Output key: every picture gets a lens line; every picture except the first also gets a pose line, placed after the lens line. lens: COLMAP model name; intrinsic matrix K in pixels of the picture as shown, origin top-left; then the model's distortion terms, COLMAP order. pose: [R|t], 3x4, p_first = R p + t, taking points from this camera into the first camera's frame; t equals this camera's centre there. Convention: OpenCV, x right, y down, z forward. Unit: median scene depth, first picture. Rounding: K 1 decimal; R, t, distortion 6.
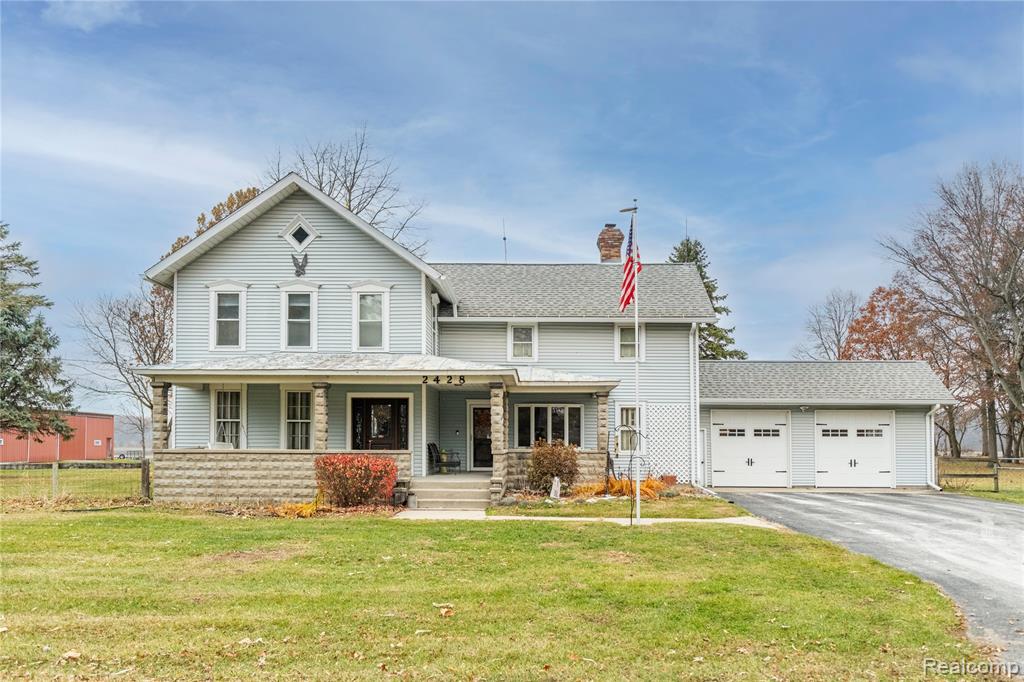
lens RADIAL K [[695.9, 0, 513.3], [0, 695.9, 345.9], [0, 0, 1]] dist [-0.013280, 0.000845]
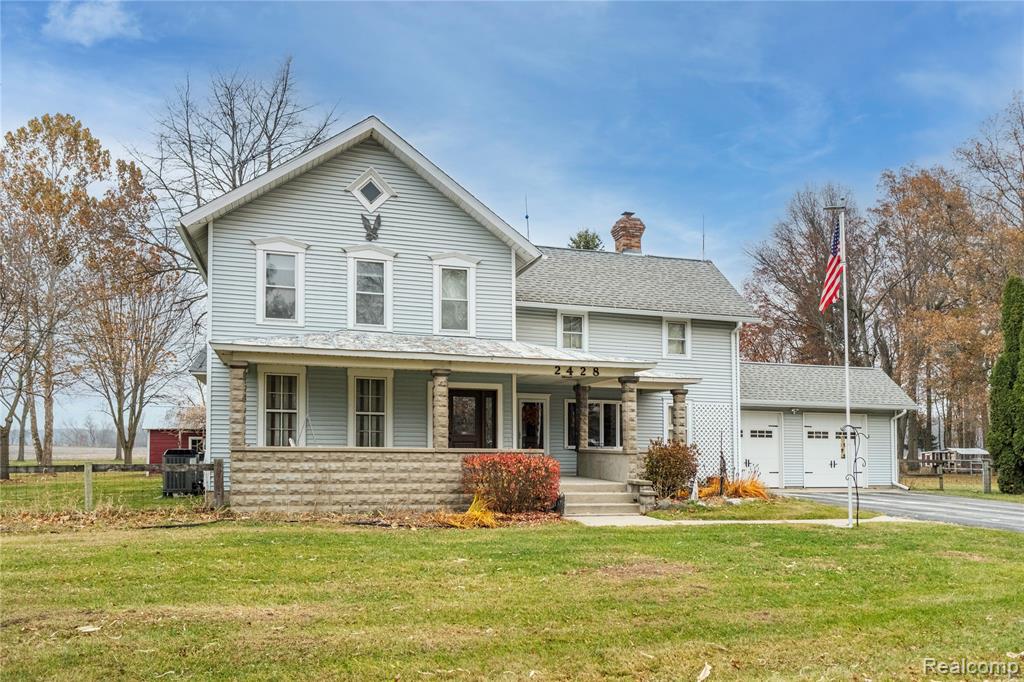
lens RADIAL K [[758.0, 0, 510.2], [0, 758.0, 331.7], [0, 0, 1]] dist [-0.003036, -0.008843]
pose [[0.952861, 0.052687, 0.298799, -0.414147], [-0.051190, 0.998606, -0.012837, 0.012396], [-0.299059, -0.003063, 0.954230, 0.075391]]
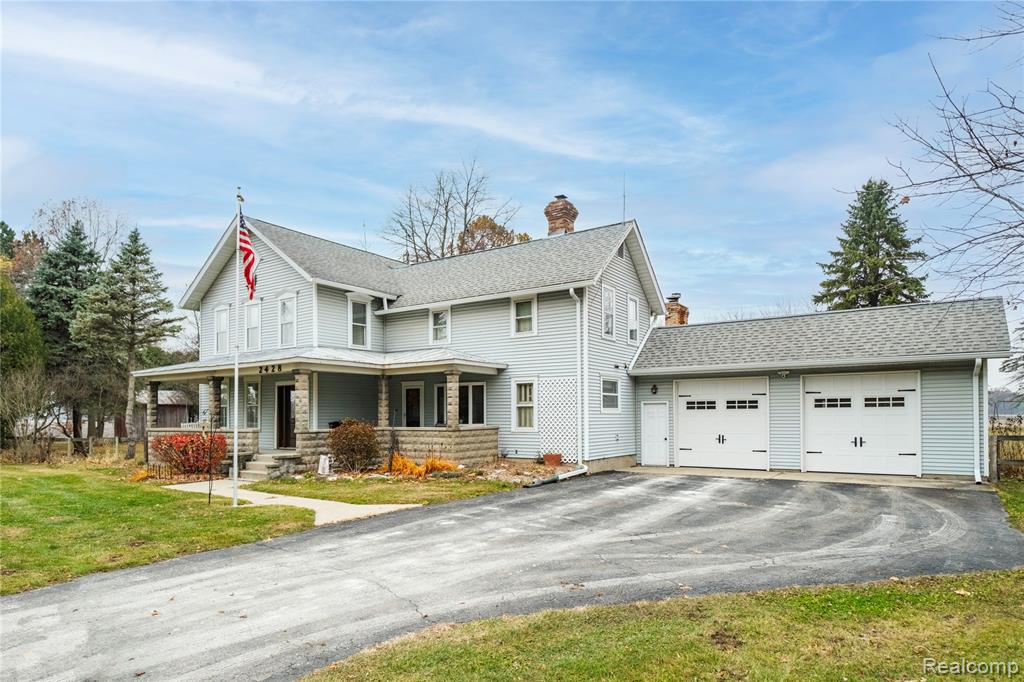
lens RADIAL K [[597.7, 0, 515.1], [0, 597.7, 345.5], [0, 0, 1]] dist [-0.001101, 0.000273]
pose [[0.845596, -0.074679, -0.528575, 0.672620], [0.086932, 0.996213, -0.001677, 0.040568], [0.526698, -0.044532, 0.848885, 0.318045]]
